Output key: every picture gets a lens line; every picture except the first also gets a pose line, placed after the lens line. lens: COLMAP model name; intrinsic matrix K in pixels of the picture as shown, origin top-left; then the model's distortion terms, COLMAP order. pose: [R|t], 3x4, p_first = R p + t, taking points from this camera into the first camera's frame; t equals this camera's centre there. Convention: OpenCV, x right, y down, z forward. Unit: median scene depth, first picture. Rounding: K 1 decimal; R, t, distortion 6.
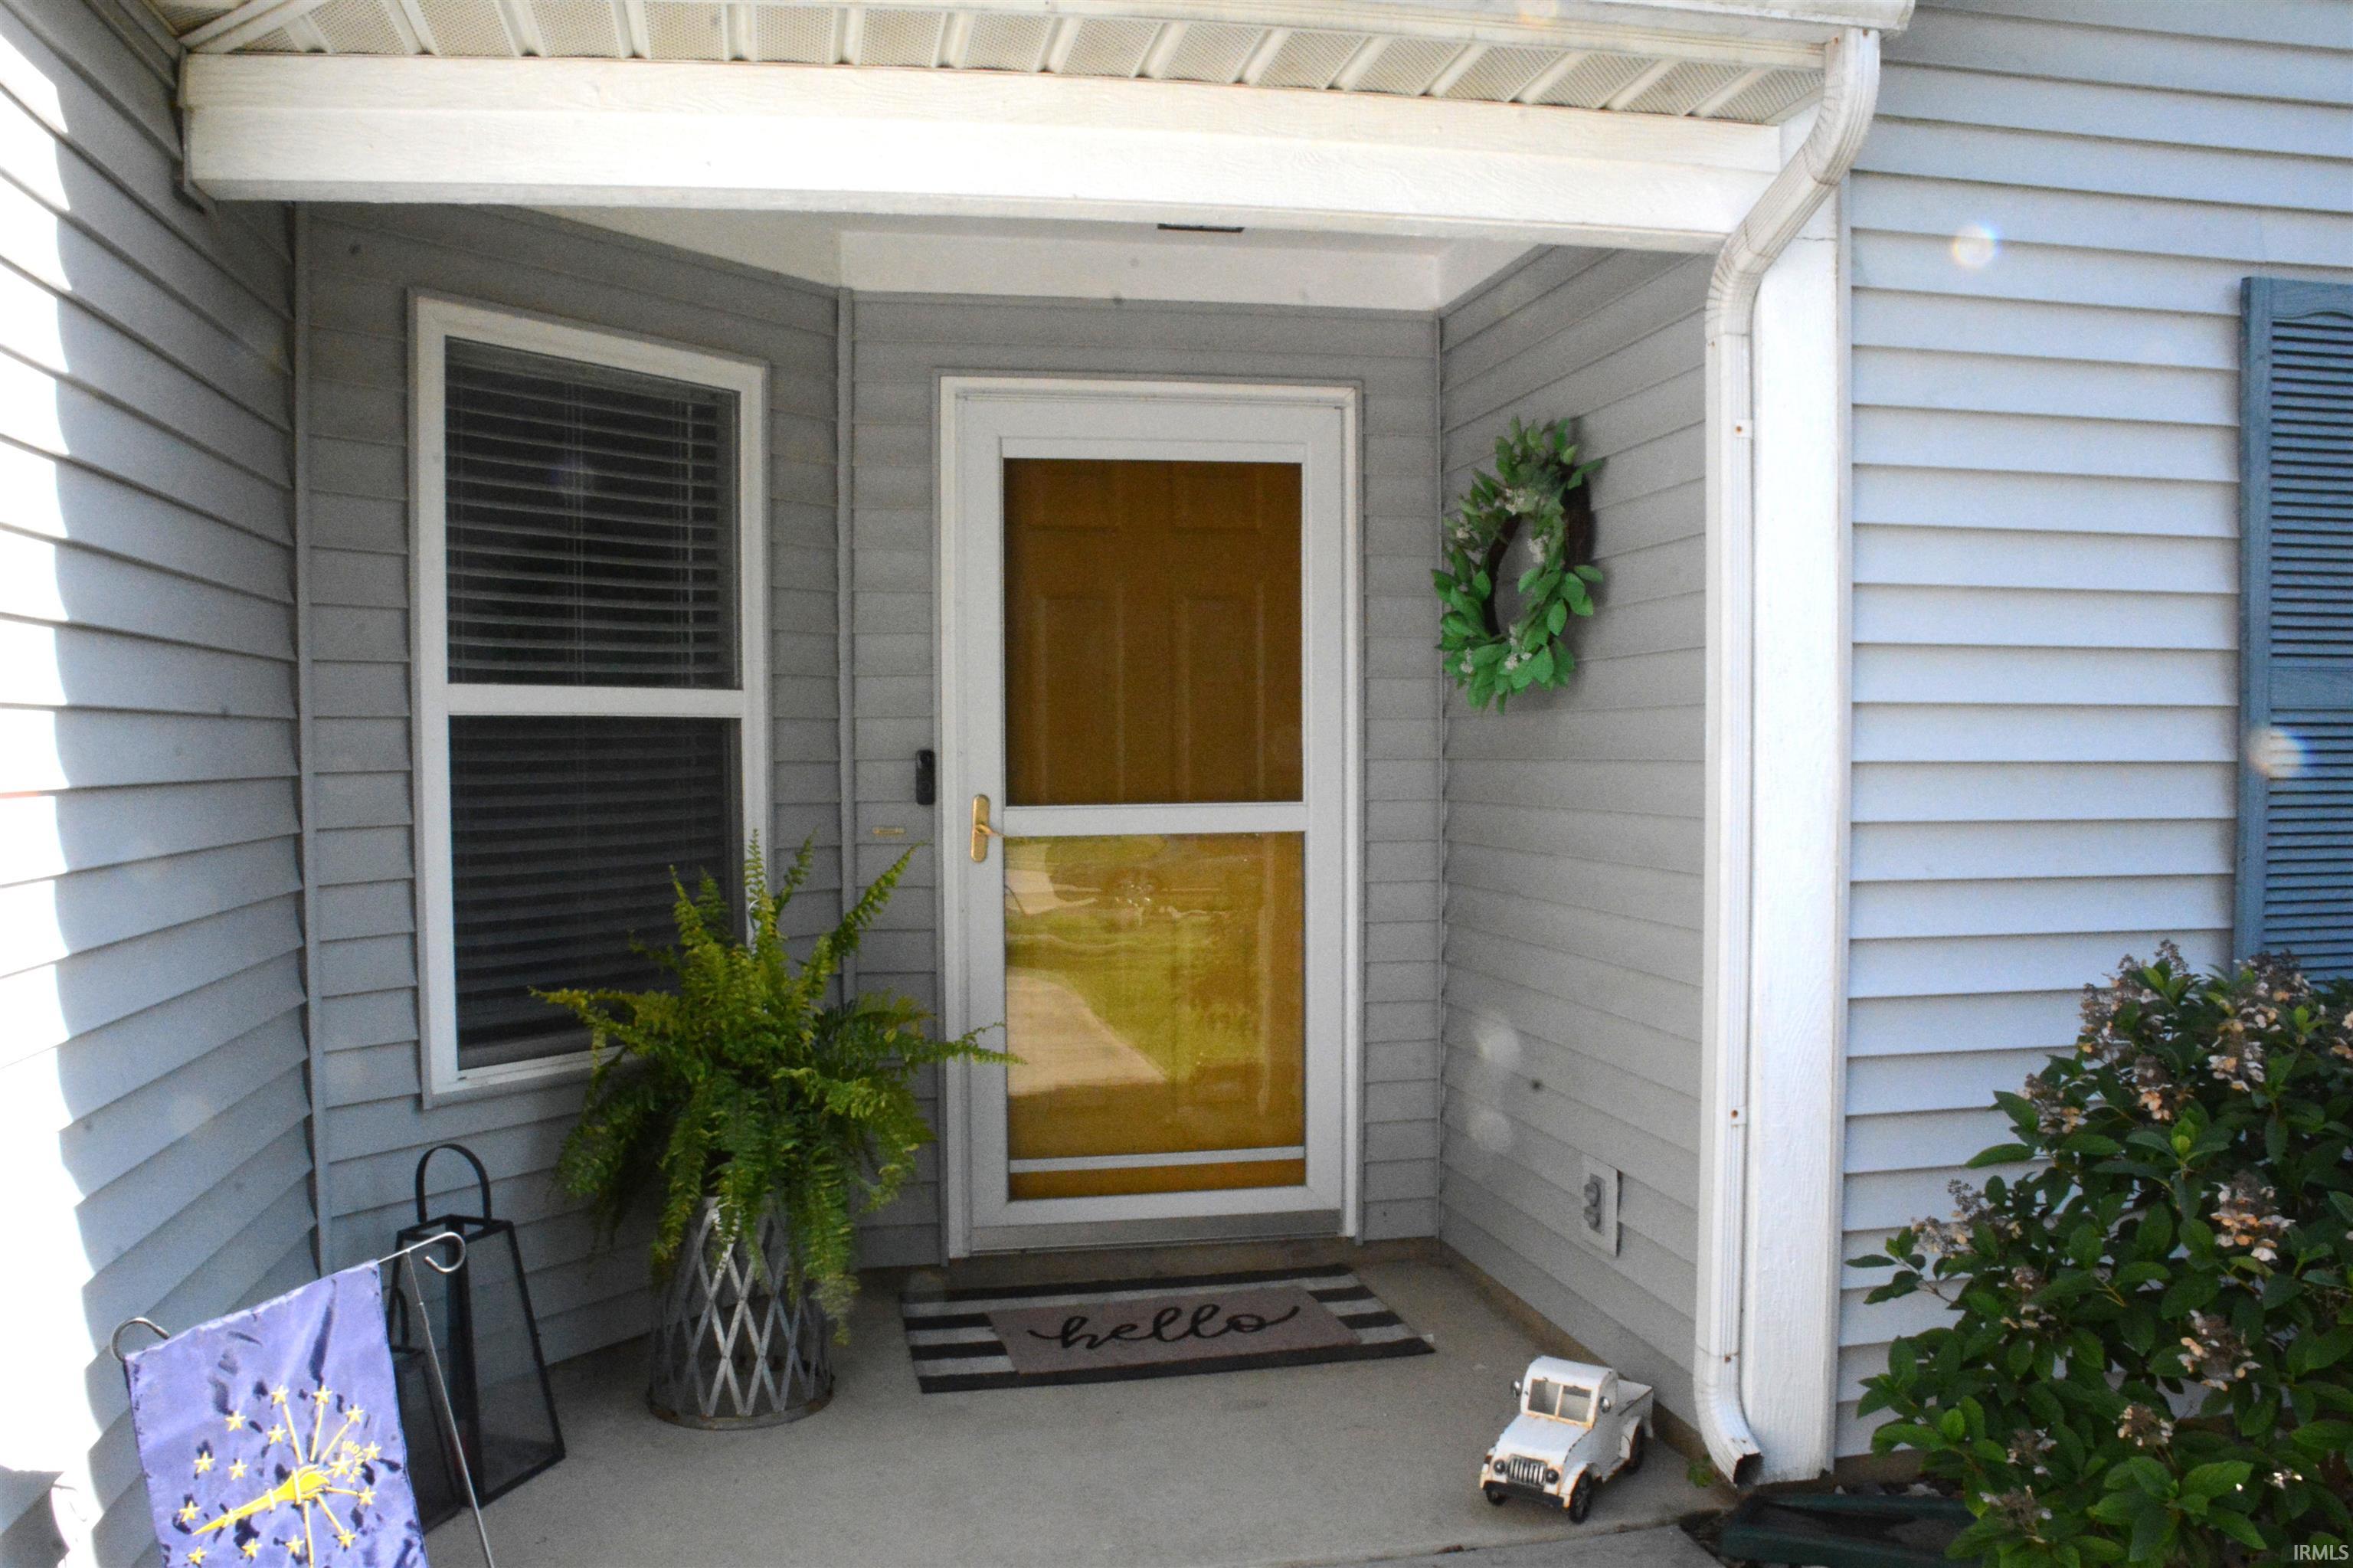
lens RADIAL K [[1820.6, 0, 1140.9], [0, 1820.6, 819.3], [0, 0, 1]] dist [-0.132451, 0.068092]
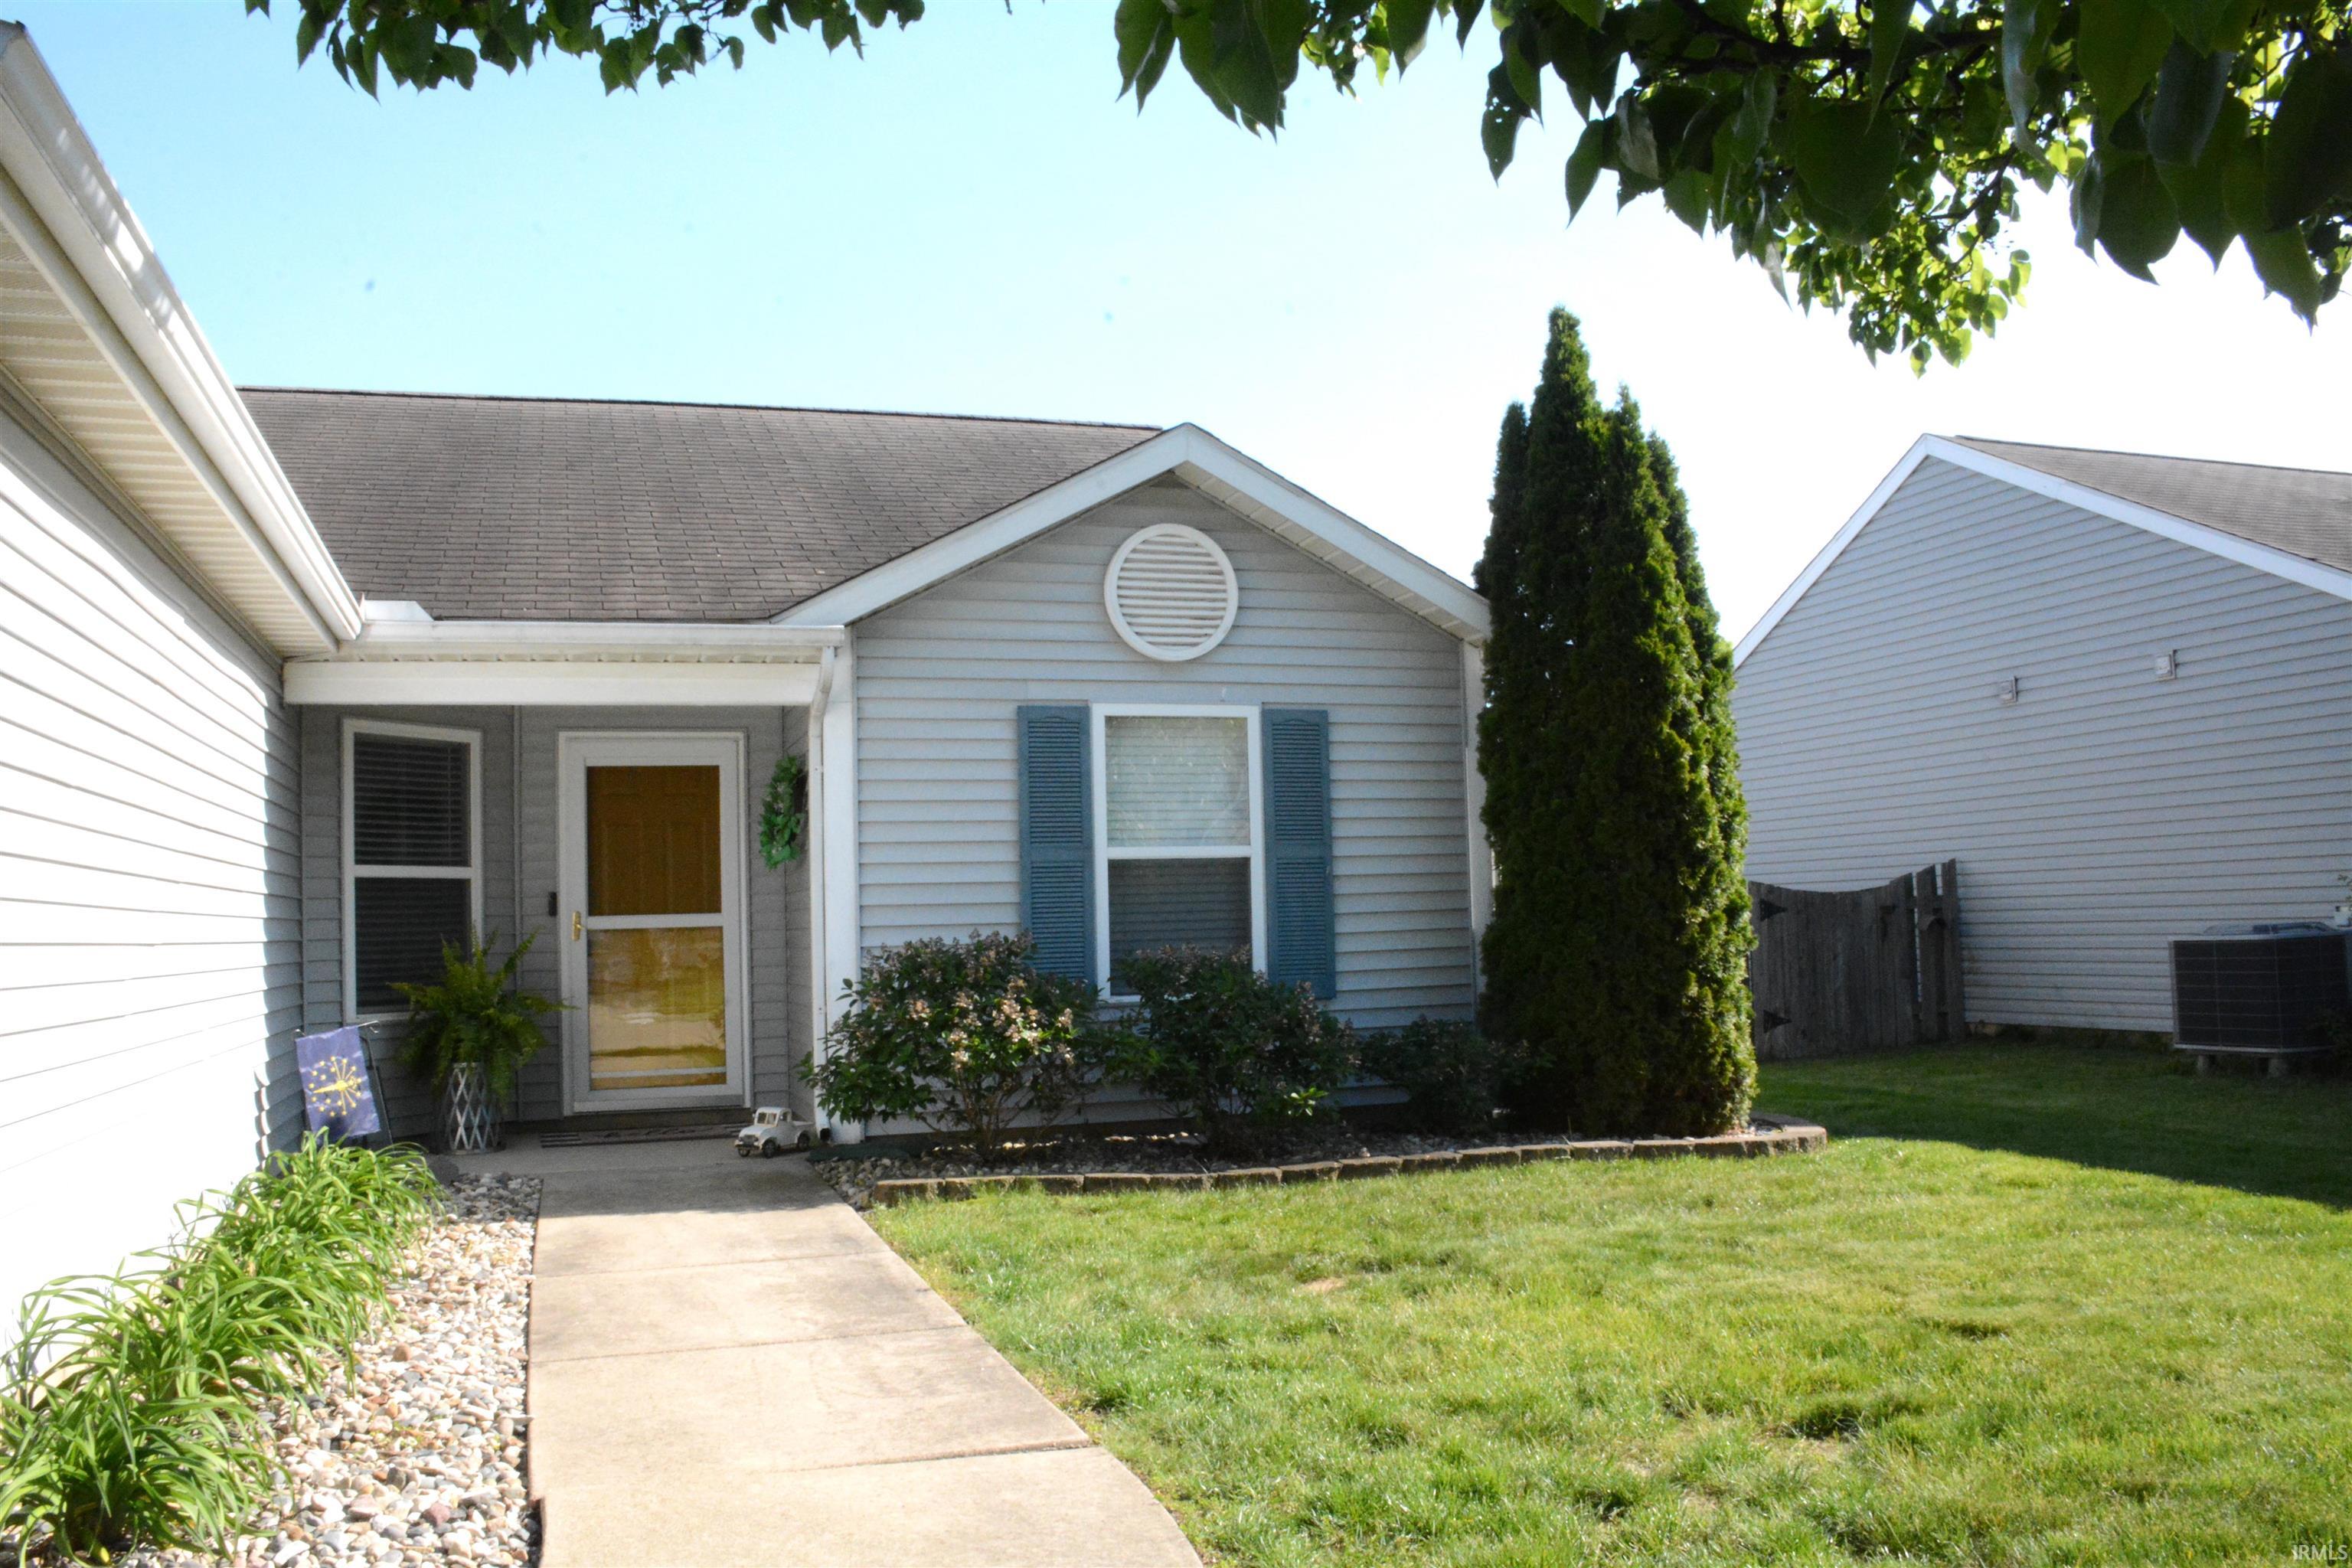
lens RADIAL K [[1819.7, 0, 1140.5], [0, 1819.7, 819.3], [0, 0, 1]] dist [-0.132451, 0.068092]
pose [[0.991609, -0.014736, 0.128429, 0.353123], [0.027655, 0.994663, -0.099398, 0.124740], [-0.126279, 0.102116, 0.986725, -1.447061]]
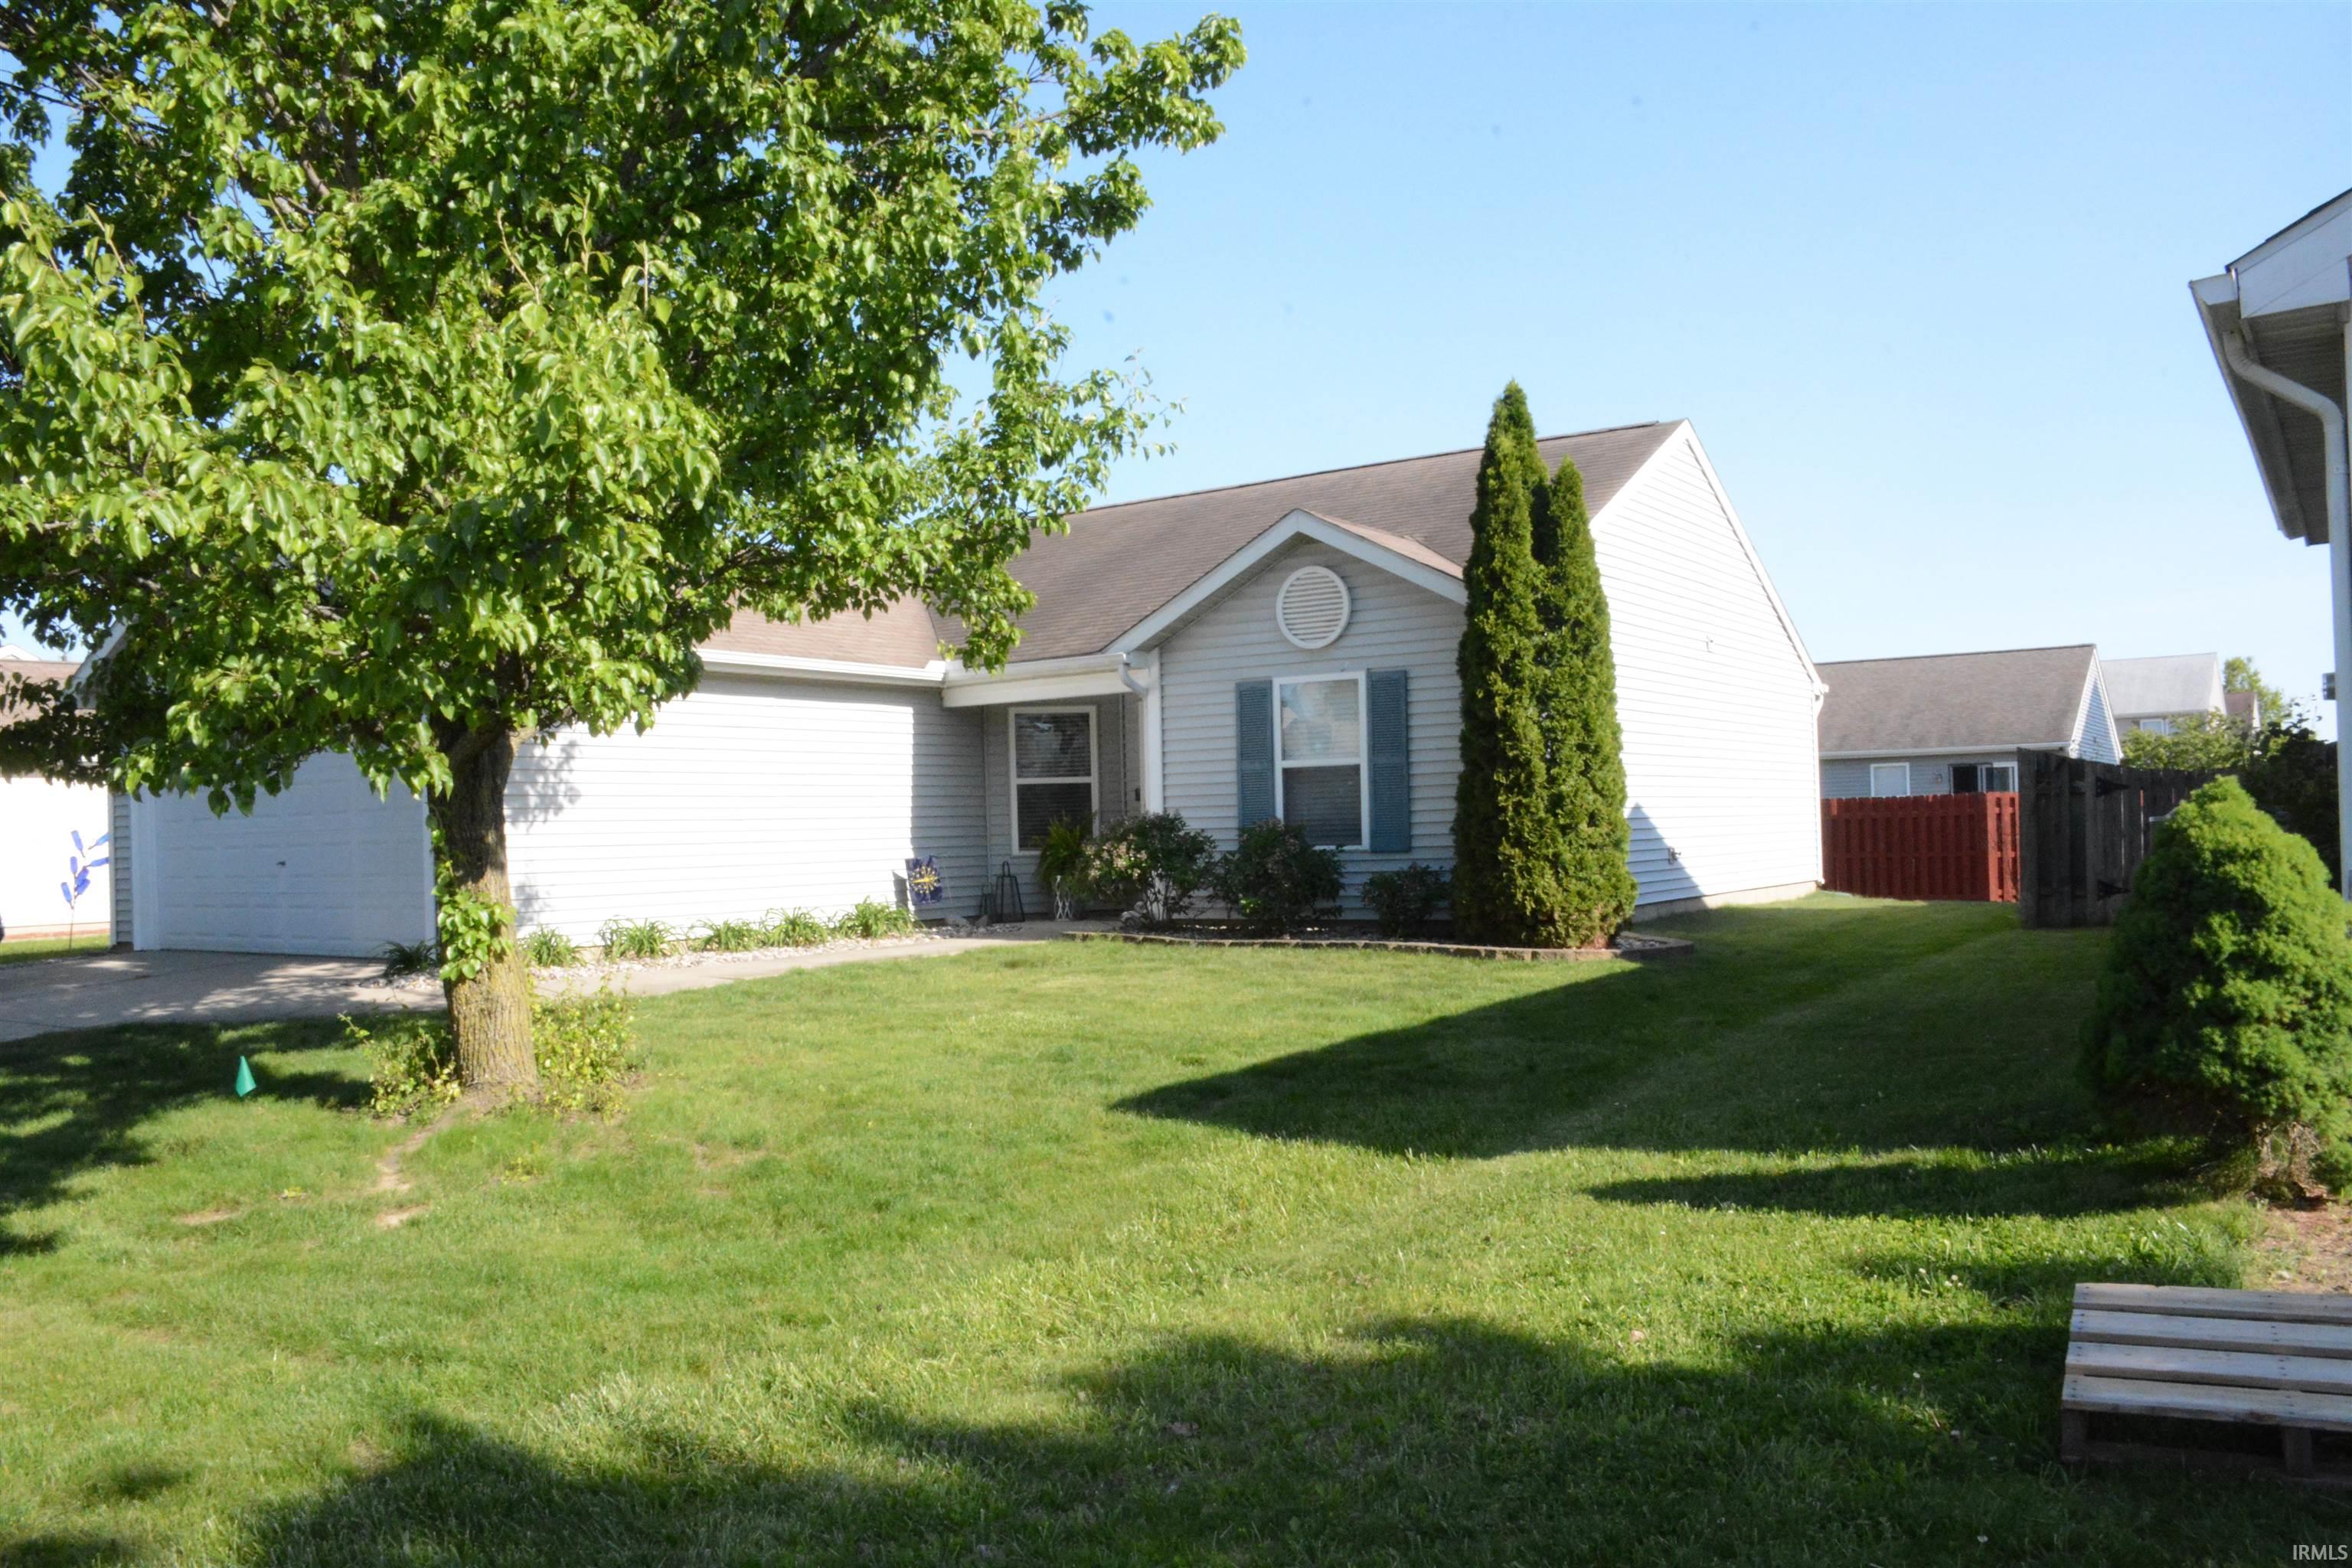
lens RADIAL K [[1819.7, 0, 1140.5], [0, 1819.7, 819.3], [0, 0, 1]] dist [-0.132451, 0.068092]
pose [[0.697465, -0.018519, -0.716379, 3.189882], [-0.007934, 0.999405, -0.033559, 0.191750], [0.716575, 0.029090, 0.696904, -2.137187]]
